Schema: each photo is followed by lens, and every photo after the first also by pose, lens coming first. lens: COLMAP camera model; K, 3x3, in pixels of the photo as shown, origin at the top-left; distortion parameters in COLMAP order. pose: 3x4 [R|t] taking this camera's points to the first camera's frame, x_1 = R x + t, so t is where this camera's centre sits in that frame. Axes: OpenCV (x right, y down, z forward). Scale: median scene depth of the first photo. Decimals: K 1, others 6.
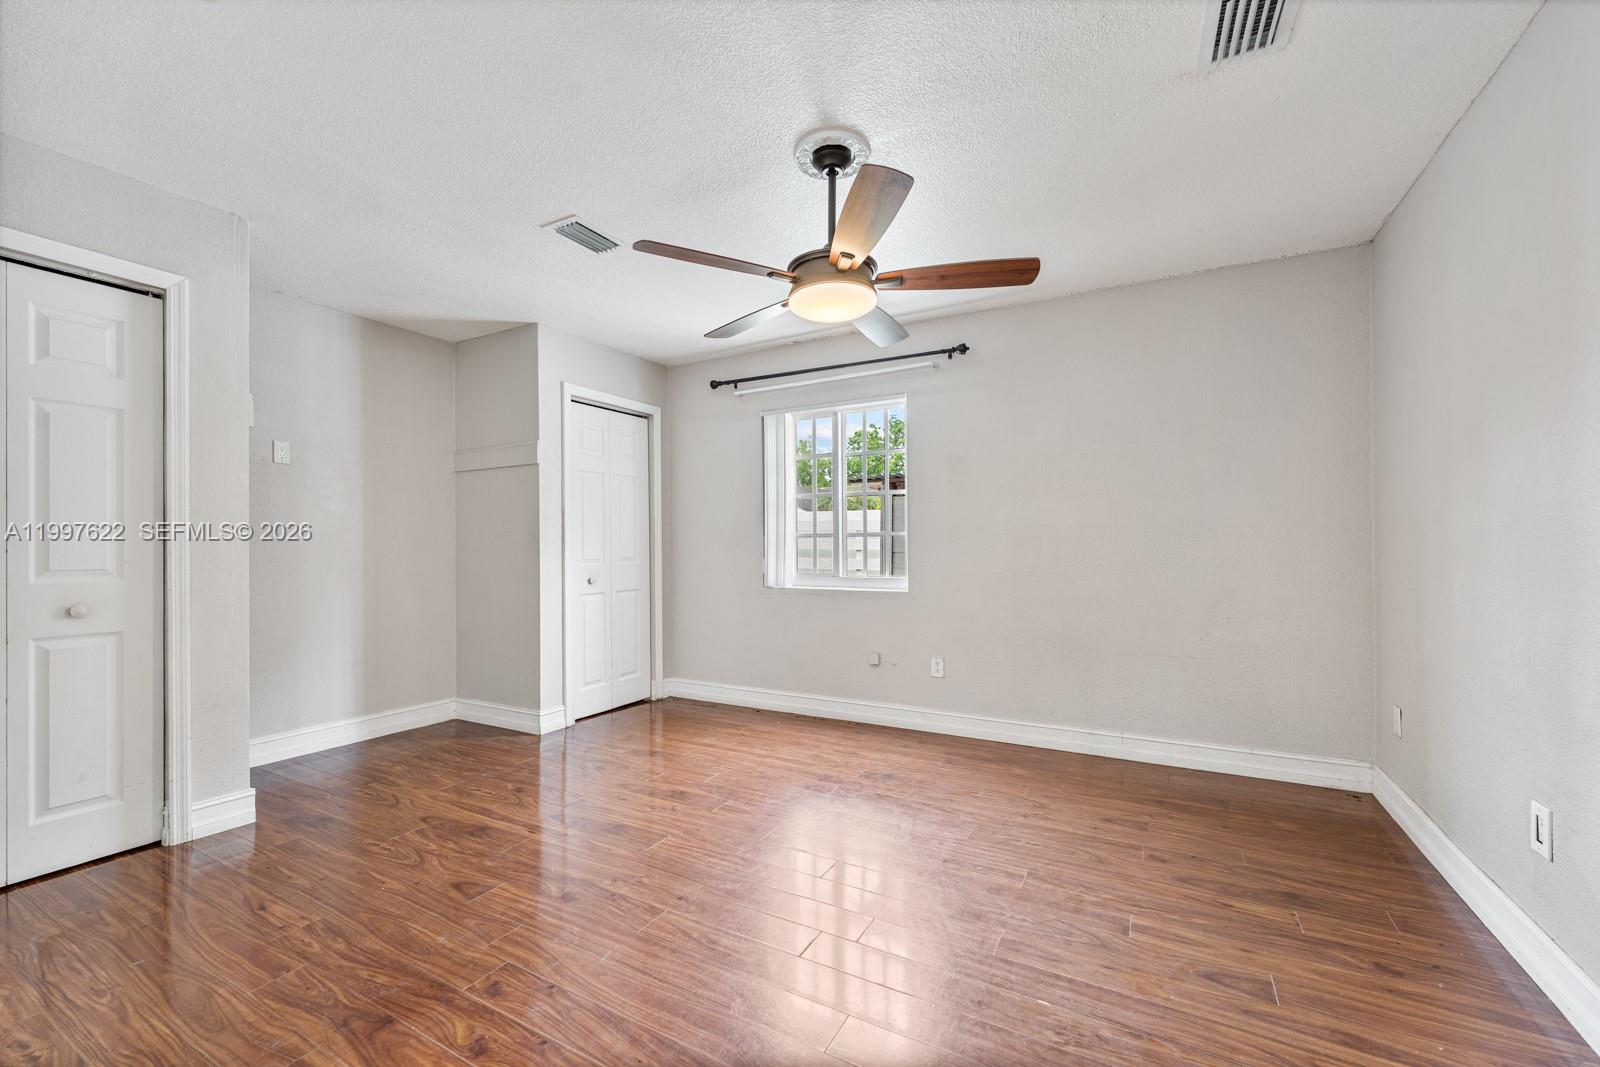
lens RADIAL K [[649.0, 0, 798.8], [0, 649.0, 539.0], [0, 0, 1]] dist [0.001437, -0.000340]
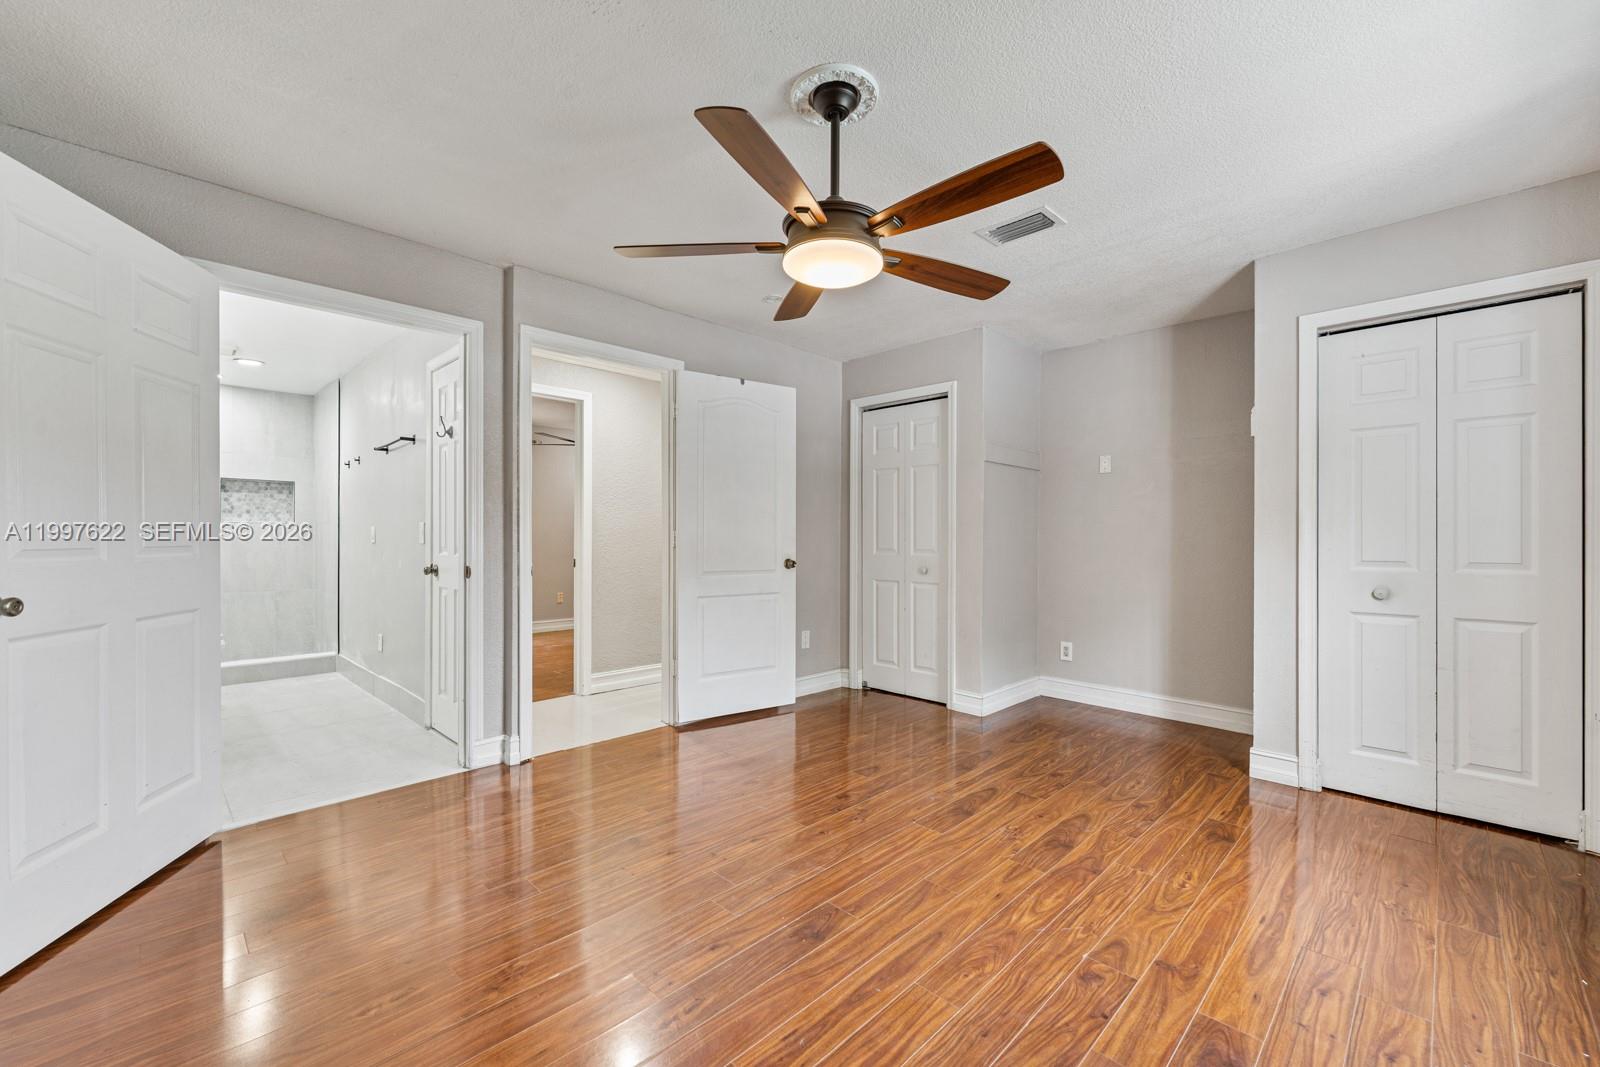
lens RADIAL K [[656.4, 0, 799.8], [0, 656.4, 537.5], [0, 0, 1]] dist [0.001010, 0.000089]
pose [[-0.273941, 0.003969, -0.961738, 0.555039], [0.007170, 0.999972, 0.002084, 0.002100], [0.961720, -0.006324, -0.273961, 0.723343]]
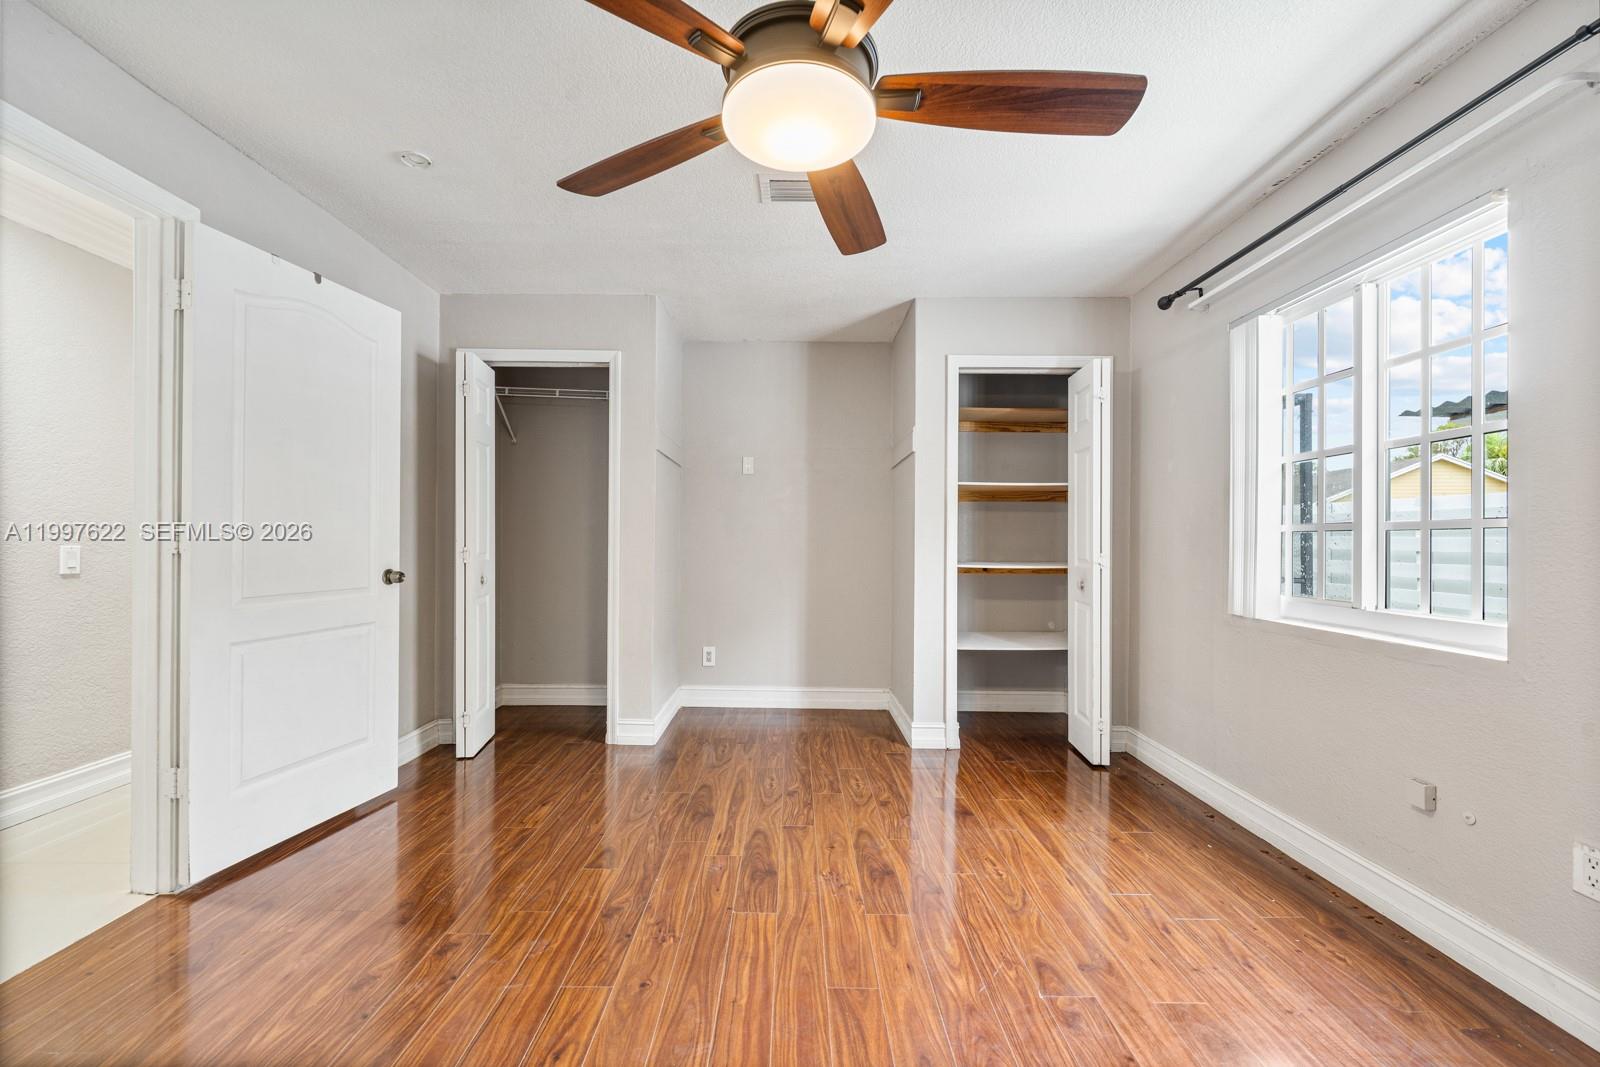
lens RADIAL K [[649.0, 0, 798.8], [0, 649.0, 539.0], [0, 0, 1]] dist [0.001437, -0.000340]
pose [[0.489665, 0.008872, -0.871866, 0.334781], [-0.002472, 0.999958, 0.008787, -0.000971], [0.871907, -0.002148, 0.489666, 0.433335]]
